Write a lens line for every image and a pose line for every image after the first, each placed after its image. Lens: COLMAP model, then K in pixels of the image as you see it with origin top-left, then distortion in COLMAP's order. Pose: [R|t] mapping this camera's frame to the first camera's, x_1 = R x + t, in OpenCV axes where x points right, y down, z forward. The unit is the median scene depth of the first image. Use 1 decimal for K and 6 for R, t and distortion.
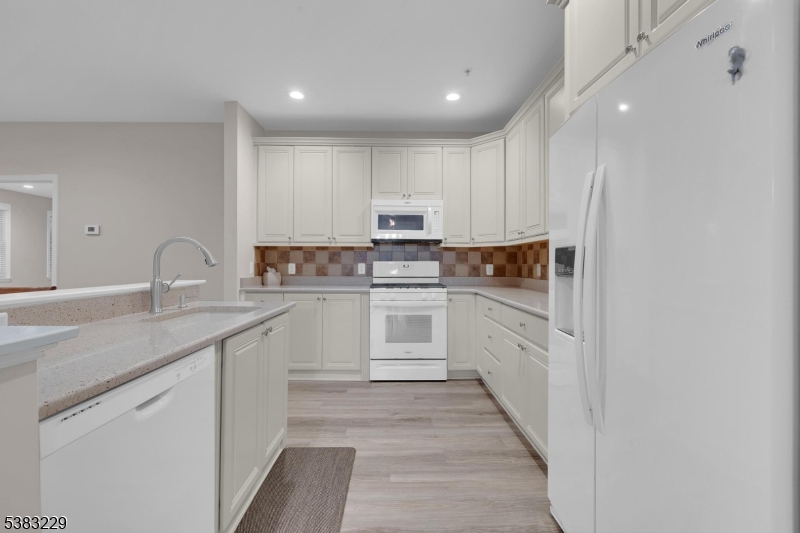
lens RADIAL K [[333.9, 0, 397.2], [0, 333.9, 262.3], [0, 0, 1]] dist [-0.000687, -0.000035]
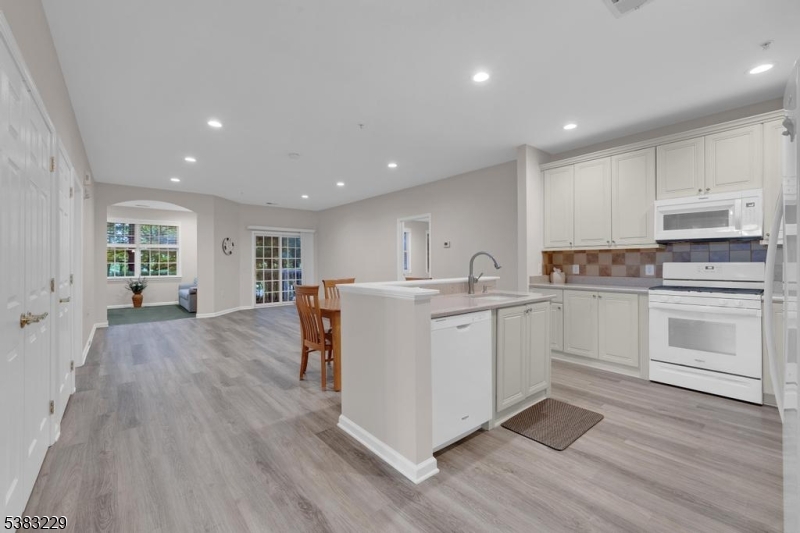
lens RADIAL K [[333.9, 0, 397.2], [0, 333.9, 262.3], [0, 0, 1]] dist [-0.000687, -0.000035]
pose [[0.627038, -0.005811, -0.778967, 0.214272], [0.009521, 0.999955, 0.000205, -0.012129], [0.778930, -0.007545, 0.627065, -0.220136]]
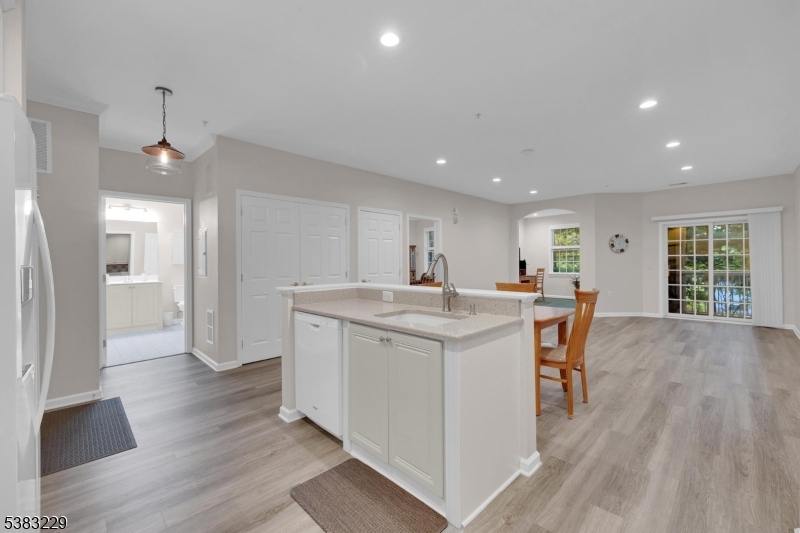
lens RADIAL K [[333.9, 0, 397.2], [0, 333.9, 262.3], [0, 0, 1]] dist [-0.000687, -0.000035]
pose [[-0.726182, 0.003415, -0.687494, 0.159659], [0.009384, 0.999944, -0.004945, -0.018159], [0.687439, -0.010043, -0.726173, 0.870112]]
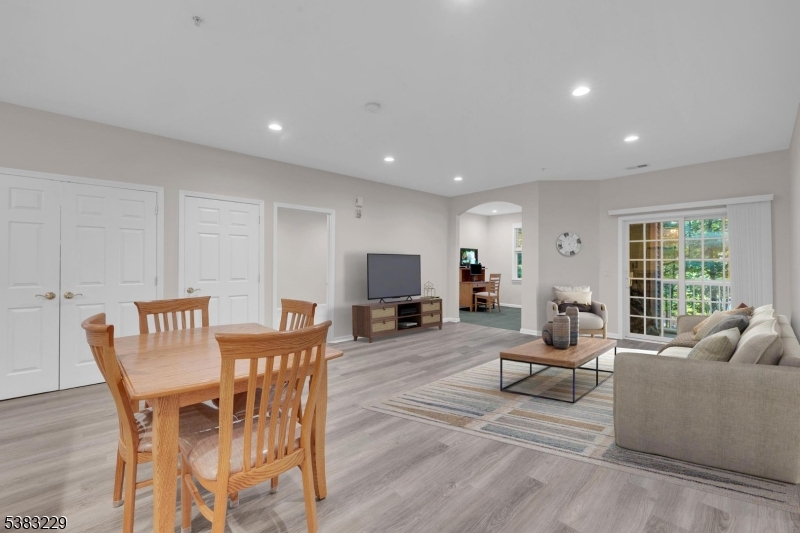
lens RADIAL K [[334.5, 0, 396.1], [0, 334.5, 262.3], [0, 0, 1]] dist [-0.003687, -0.000307]
pose [[-0.749978, -0.007651, -0.661418, -0.542971], [-0.000393, 0.999938, -0.011121, -0.023484], [0.661462, -0.008081, -0.749935, 0.984403]]
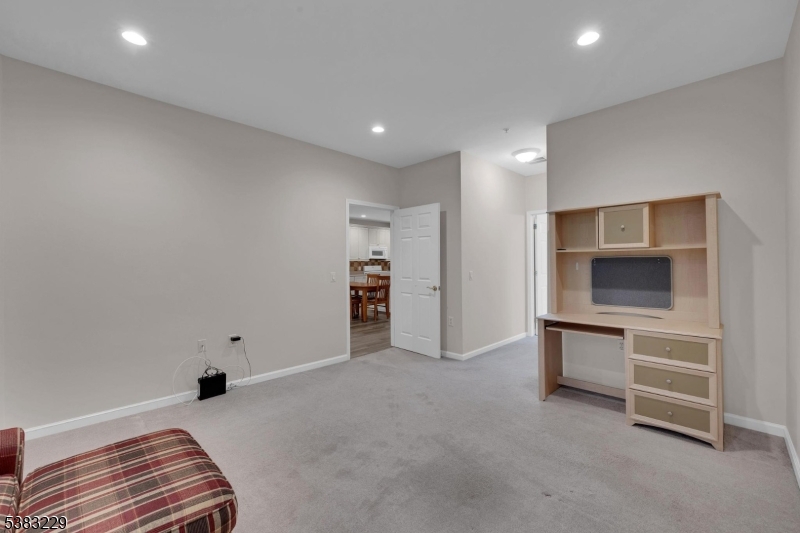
lens RADIAL K [[333.9, 0, 397.2], [0, 333.9, 262.3], [0, 0, 1]] dist [-0.000687, -0.000035]
pose [[0.717727, 0.003156, 0.696318, -2.037923], [0.000884, 0.999985, -0.005444, -0.019317], [-0.696324, 0.004523, 0.717713, -1.381124]]
